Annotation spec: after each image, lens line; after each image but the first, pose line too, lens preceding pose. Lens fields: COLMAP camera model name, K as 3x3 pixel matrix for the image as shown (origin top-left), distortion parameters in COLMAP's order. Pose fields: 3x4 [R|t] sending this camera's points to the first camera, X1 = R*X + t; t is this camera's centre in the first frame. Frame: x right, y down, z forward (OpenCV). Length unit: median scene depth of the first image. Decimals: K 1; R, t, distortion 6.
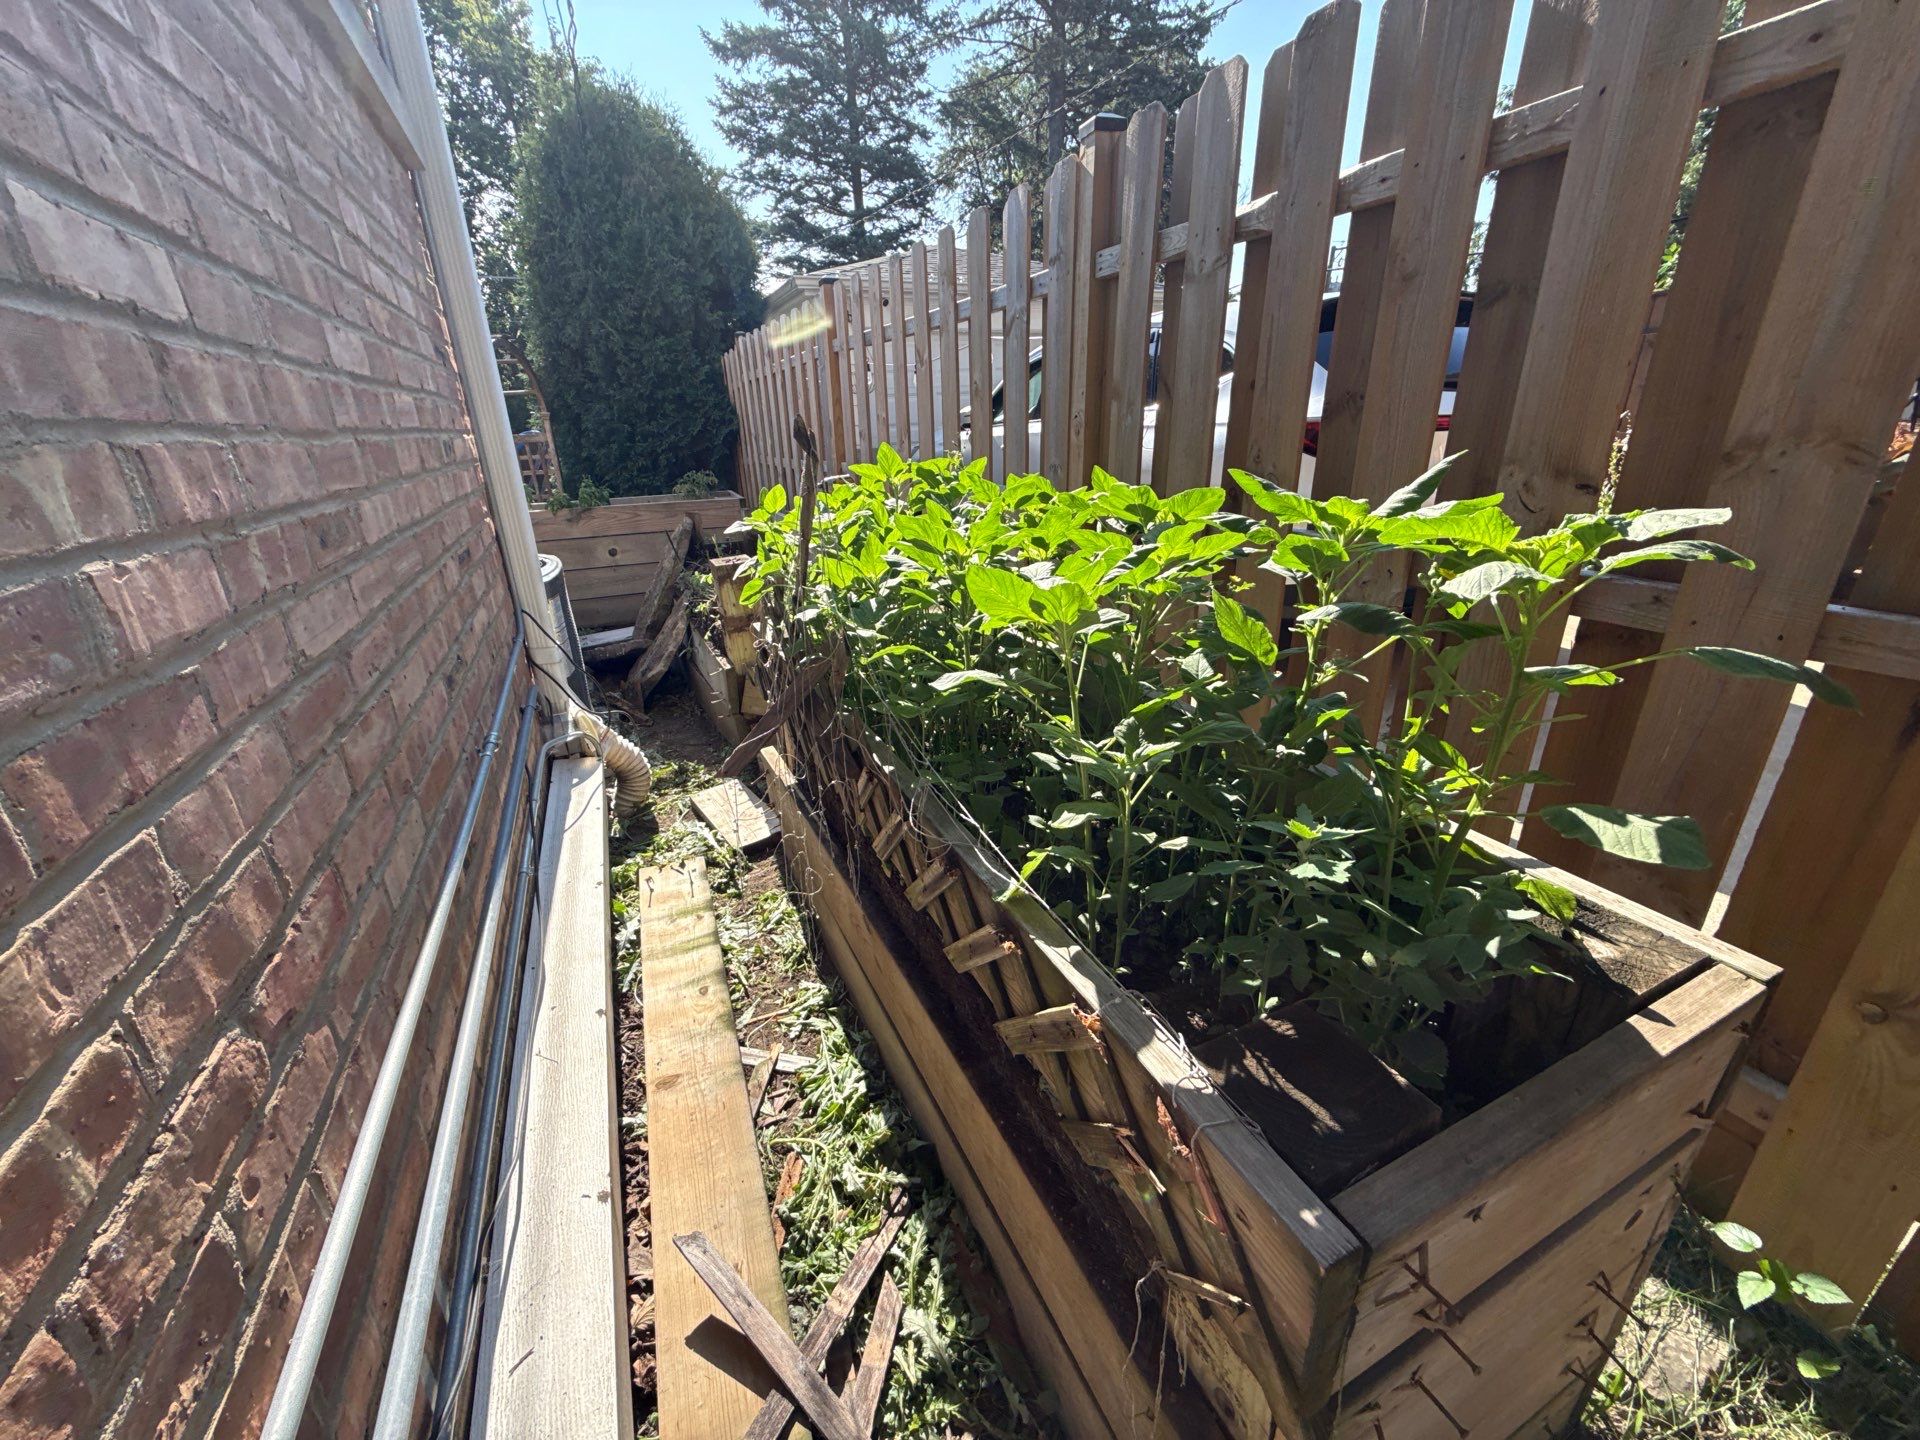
lens RADIAL K [[762.1, 0, 957.4], [0, 762.1, 713.0], [0, 0, 1]] dist [-0.001114, -0.000207]
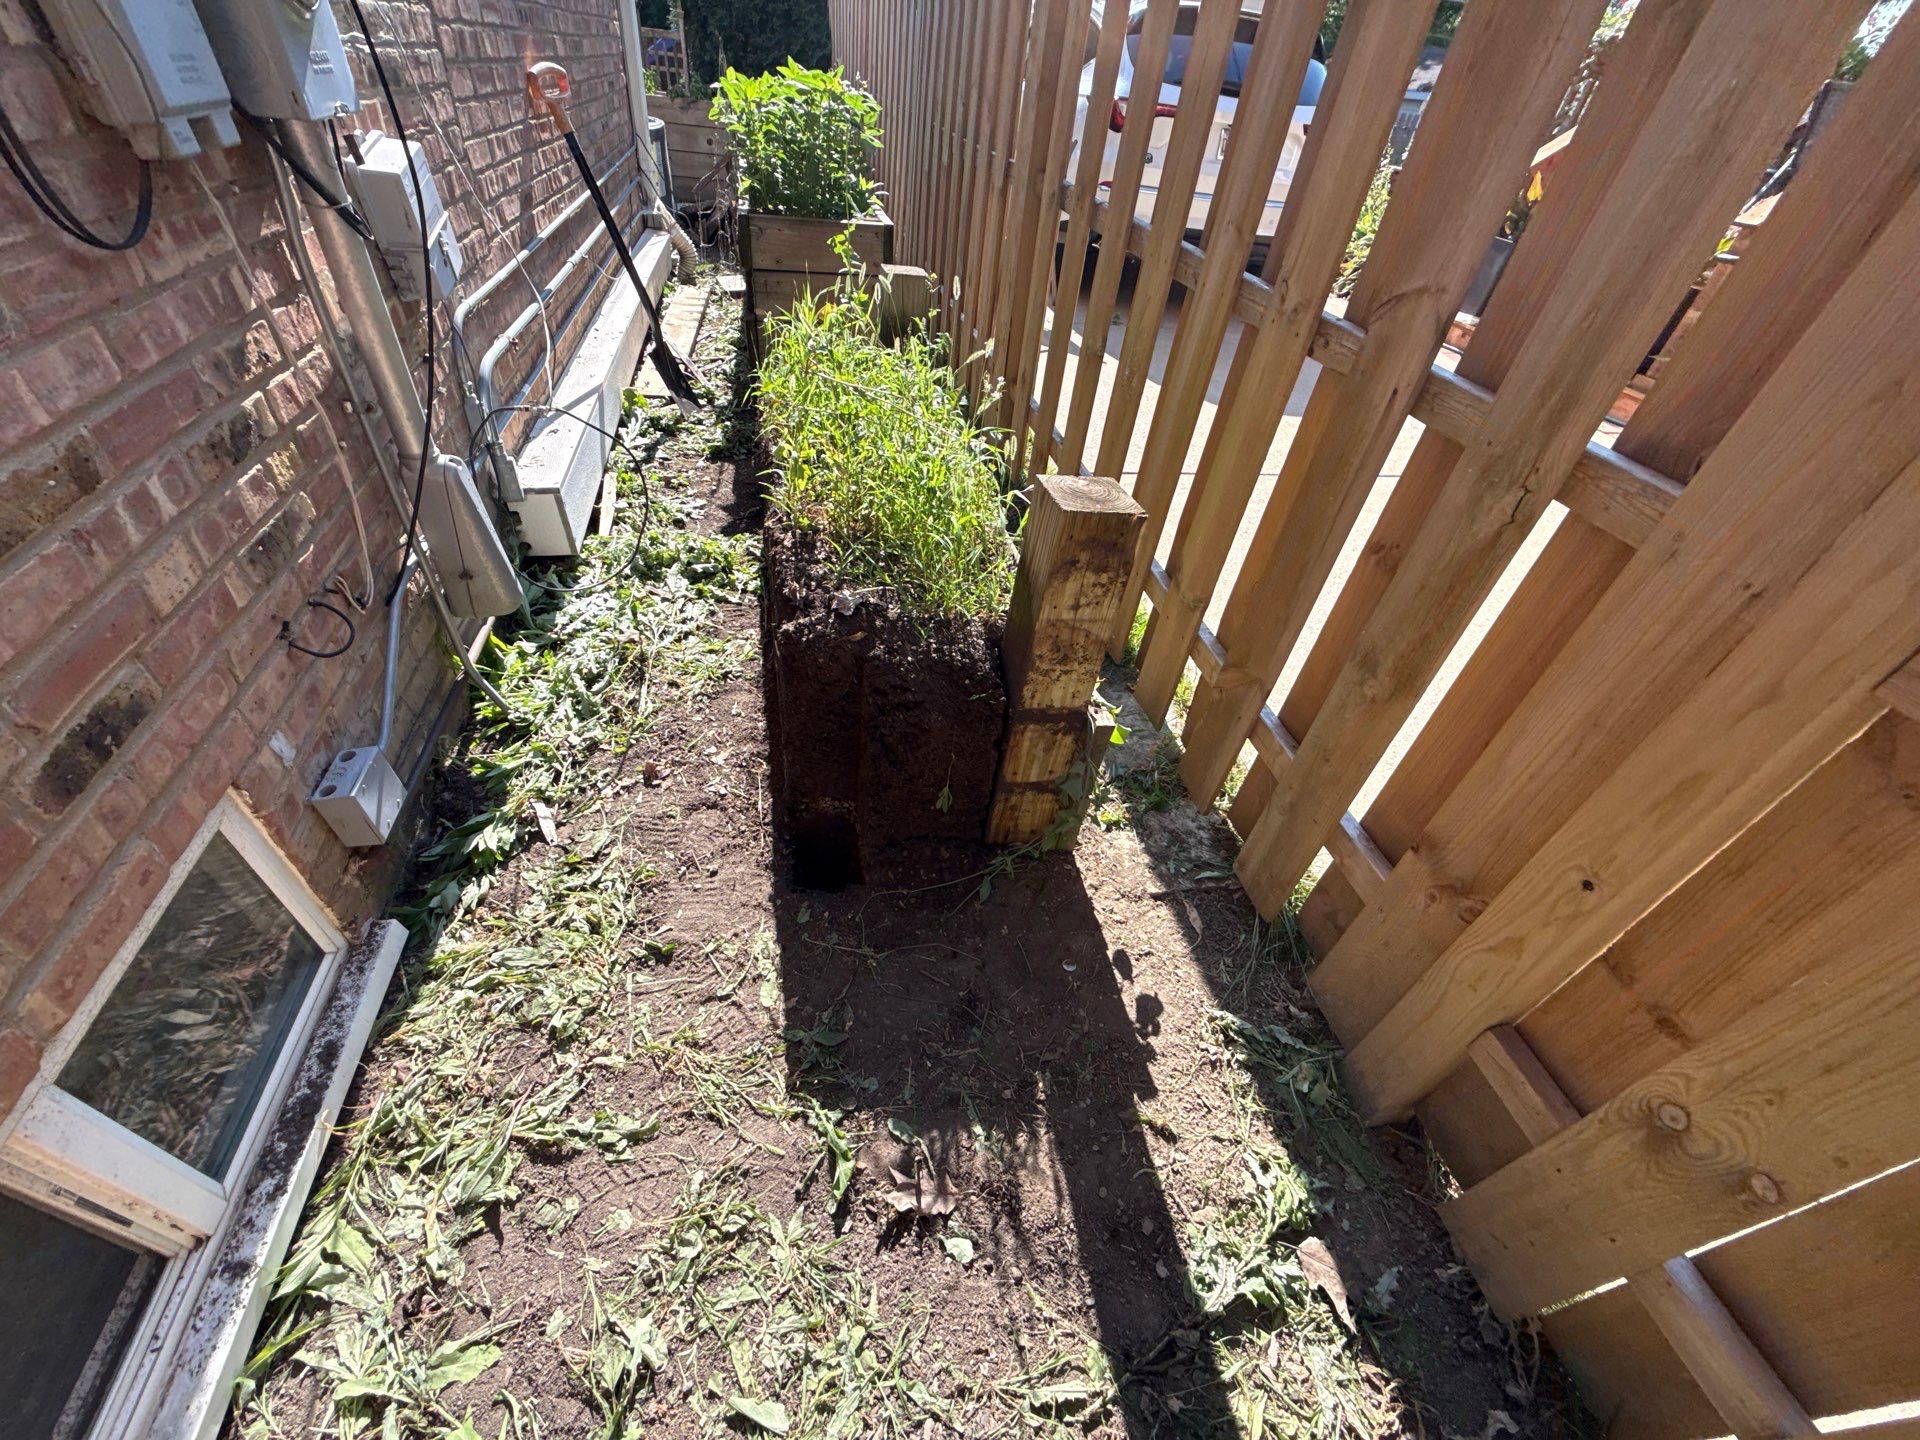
lens RADIAL K [[762.1, 0, 954.9], [0, 762.1, 726.2], [0, 0, 1]] dist [-0.001114, -0.000207]
pose [[0.965764, 0.240959, -0.096119, 1.381656], [-0.195408, 0.919382, 0.341398, 0.773288], [0.170633, -0.310927, 0.934991, -2.078641]]
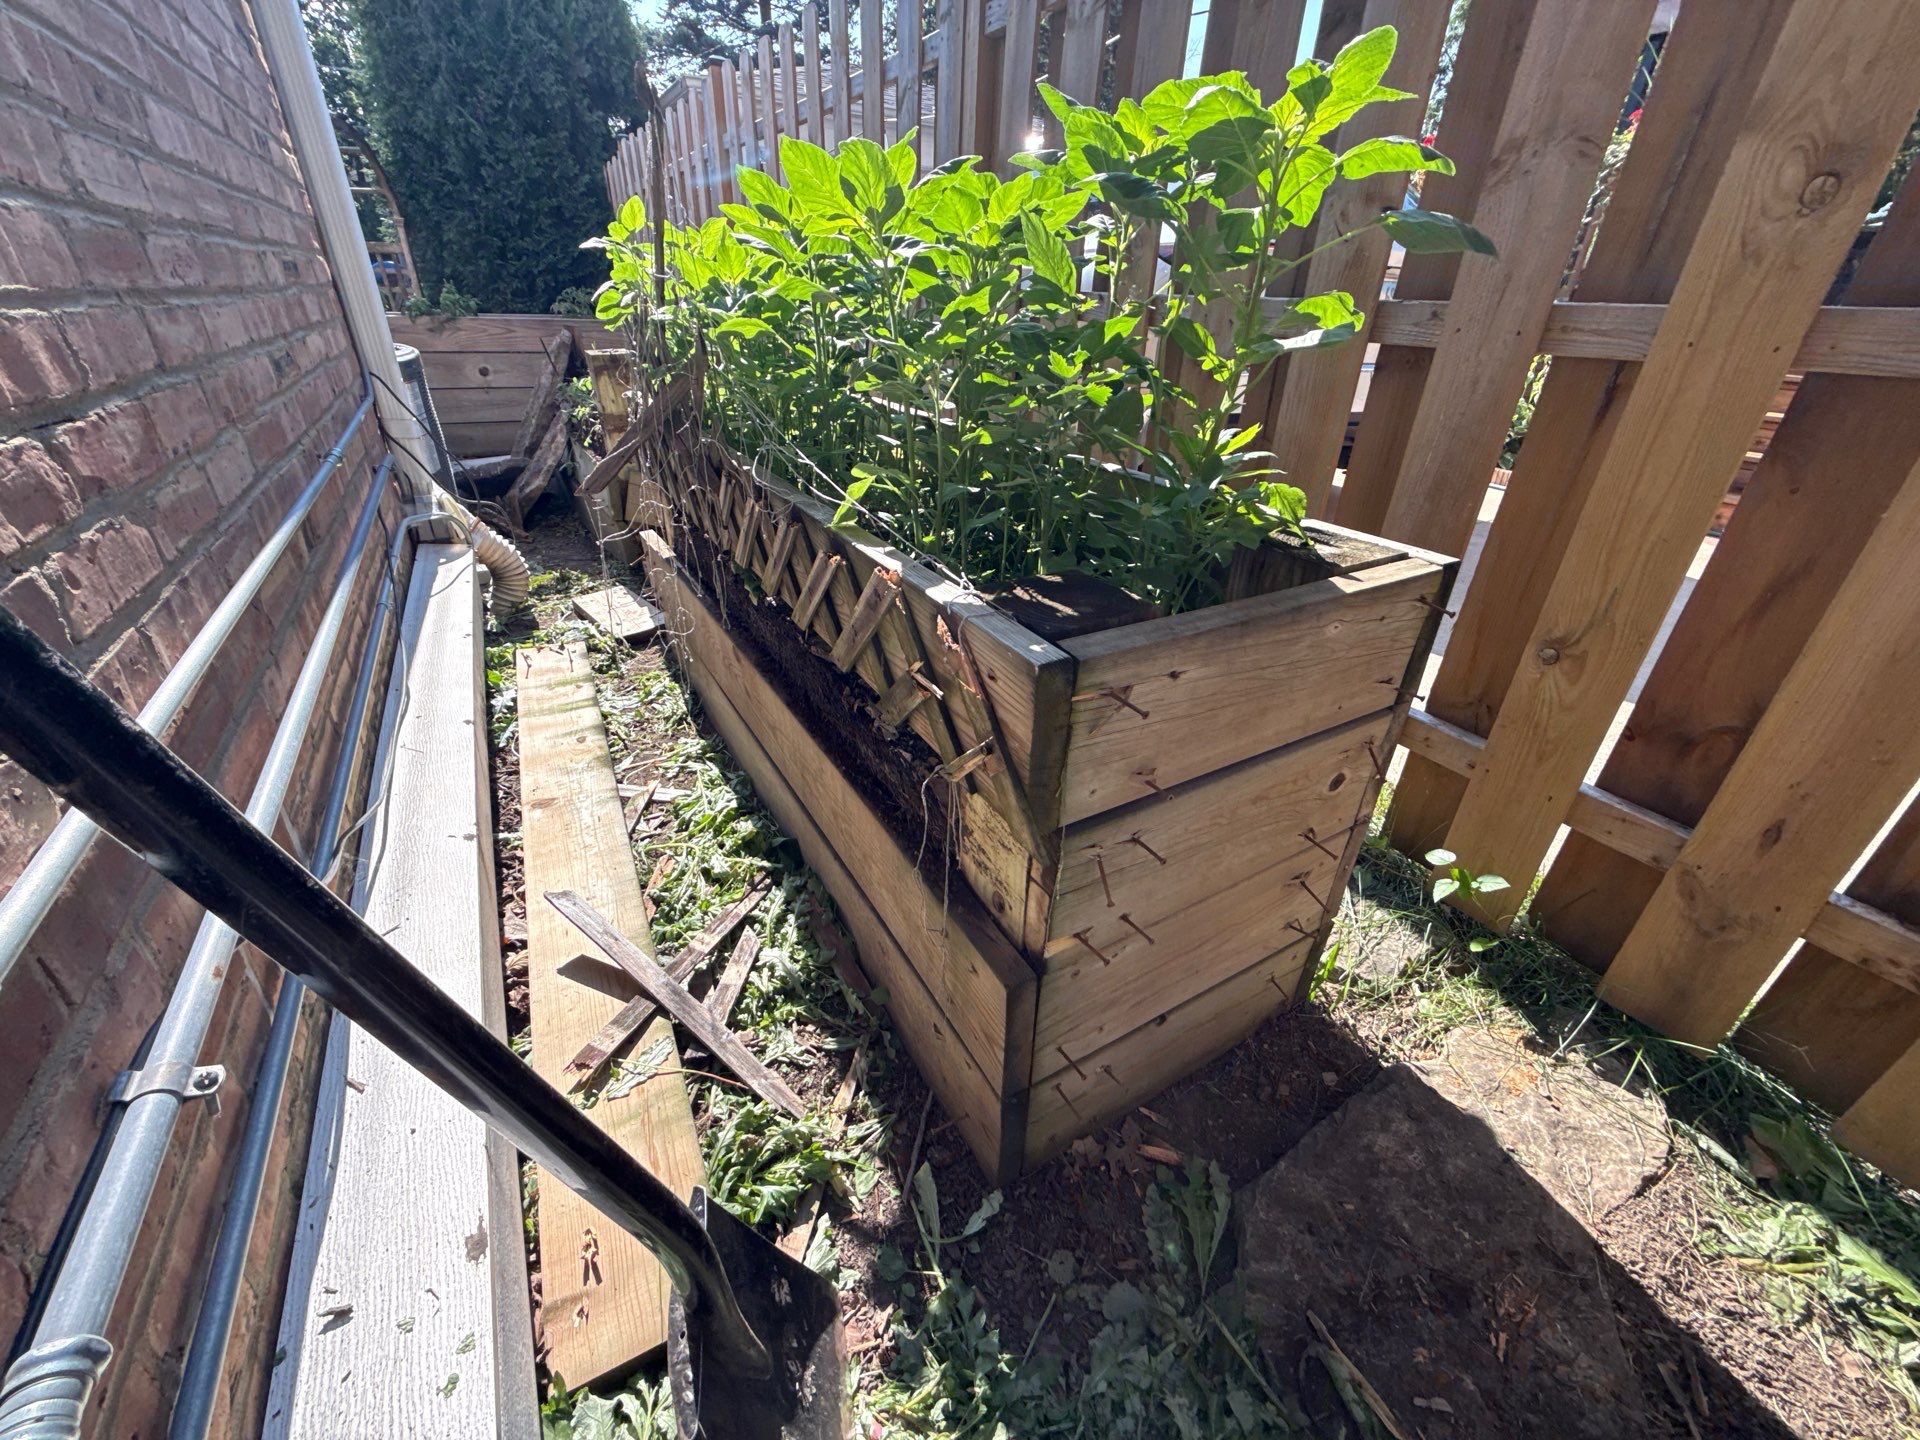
lens RADIAL K [[762.1, 0, 959.0], [0, 762.1, 710.5], [0, 0, 1]] dist [-0.001114, -0.000207]
pose [[0.993853, 0.010150, 0.110244, 0.080472], [-0.024200, 0.991625, 0.126866, 0.241530], [-0.108033, -0.128754, 0.985774, -0.086999]]
